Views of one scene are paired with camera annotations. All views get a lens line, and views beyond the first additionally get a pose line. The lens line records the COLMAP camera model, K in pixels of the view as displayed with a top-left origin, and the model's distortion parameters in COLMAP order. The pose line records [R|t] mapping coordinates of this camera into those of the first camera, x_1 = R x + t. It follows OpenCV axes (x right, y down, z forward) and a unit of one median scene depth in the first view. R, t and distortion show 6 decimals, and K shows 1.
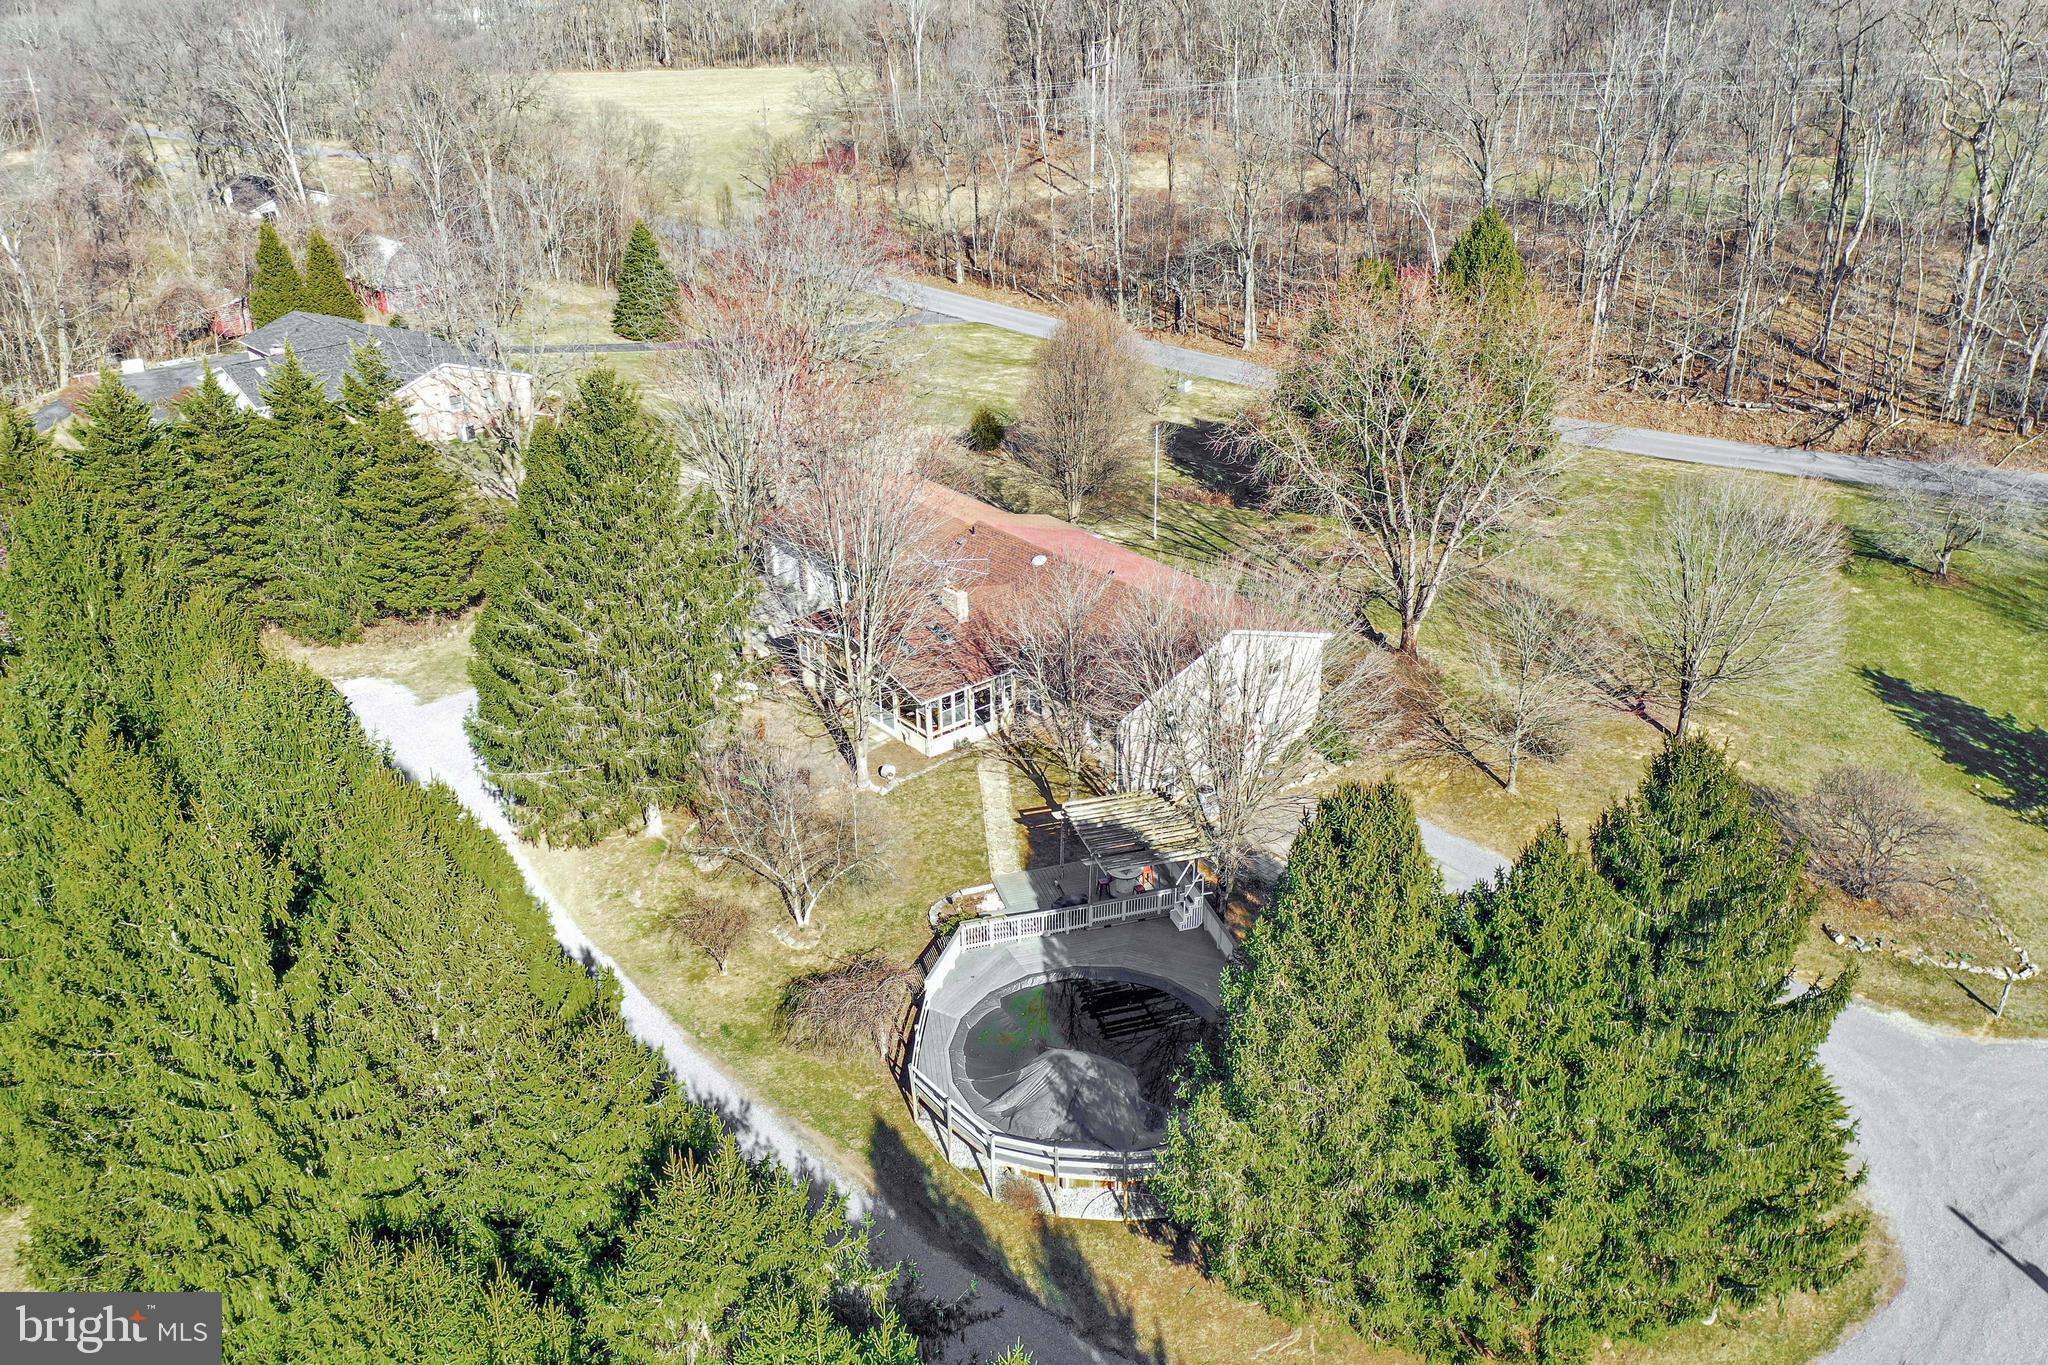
lens RADIAL K [[1613.4, 0, 1074.2], [0, 1613.4, 738.0], [0, 0, 1]] dist [-0.003806, -0.001400]
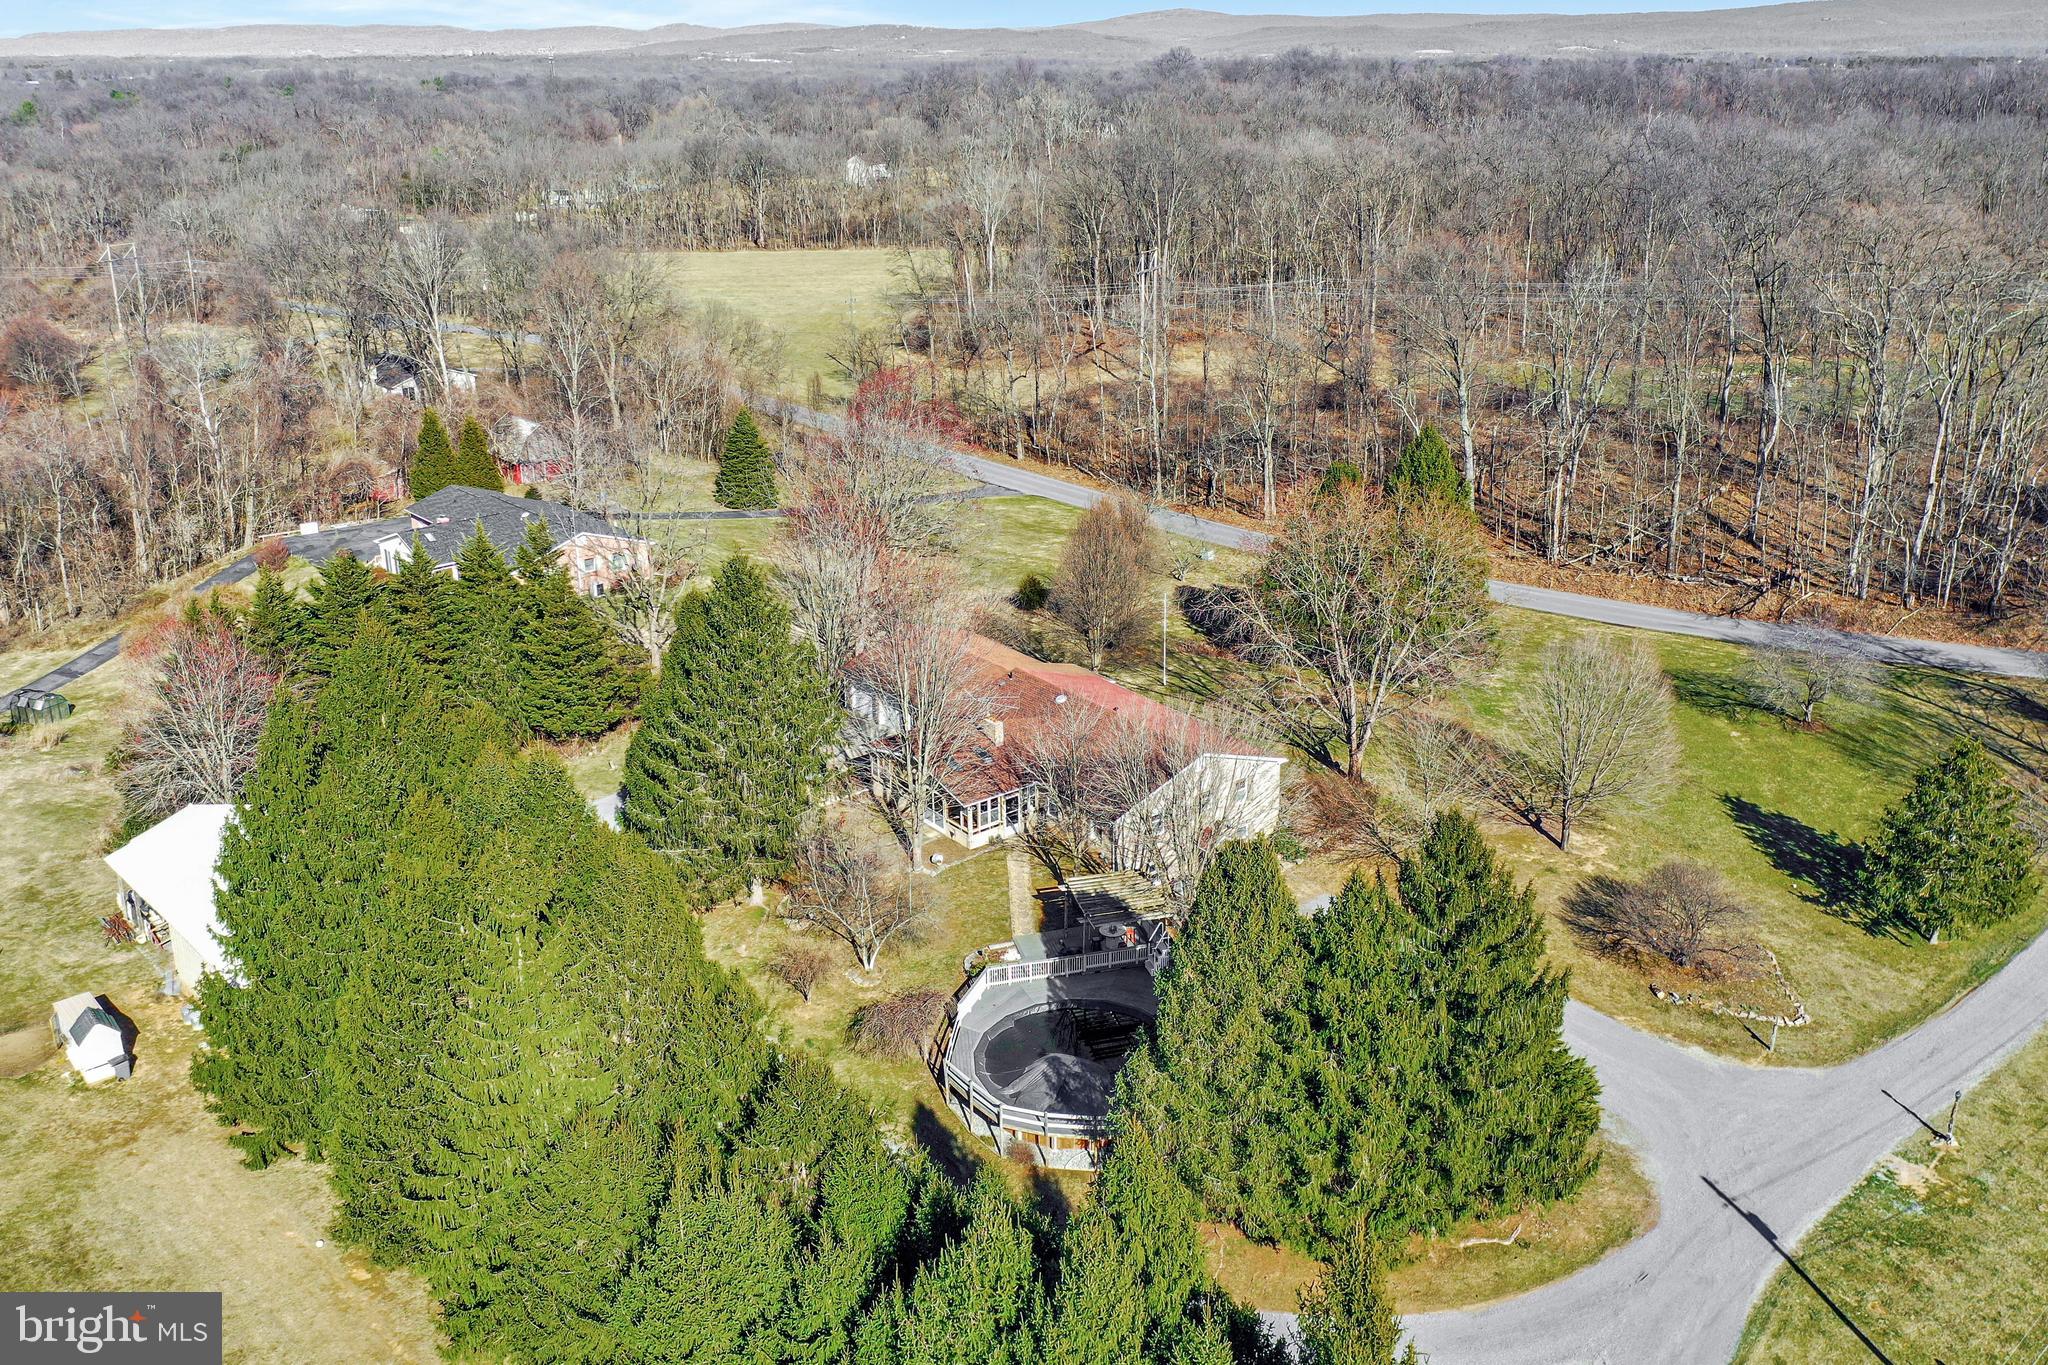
lens RADIAL K [[1613.4, 0, 1031.8], [0, 1613.4, 677.9], [0, 0, 1]] dist [-0.003806, -0.001400]
pose [[0.997735, 0.013651, -0.065861, 0.039443], [-0.022058, 0.991441, -0.128676, 0.038167], [0.063540, 0.129837, 0.989497, -0.265908]]
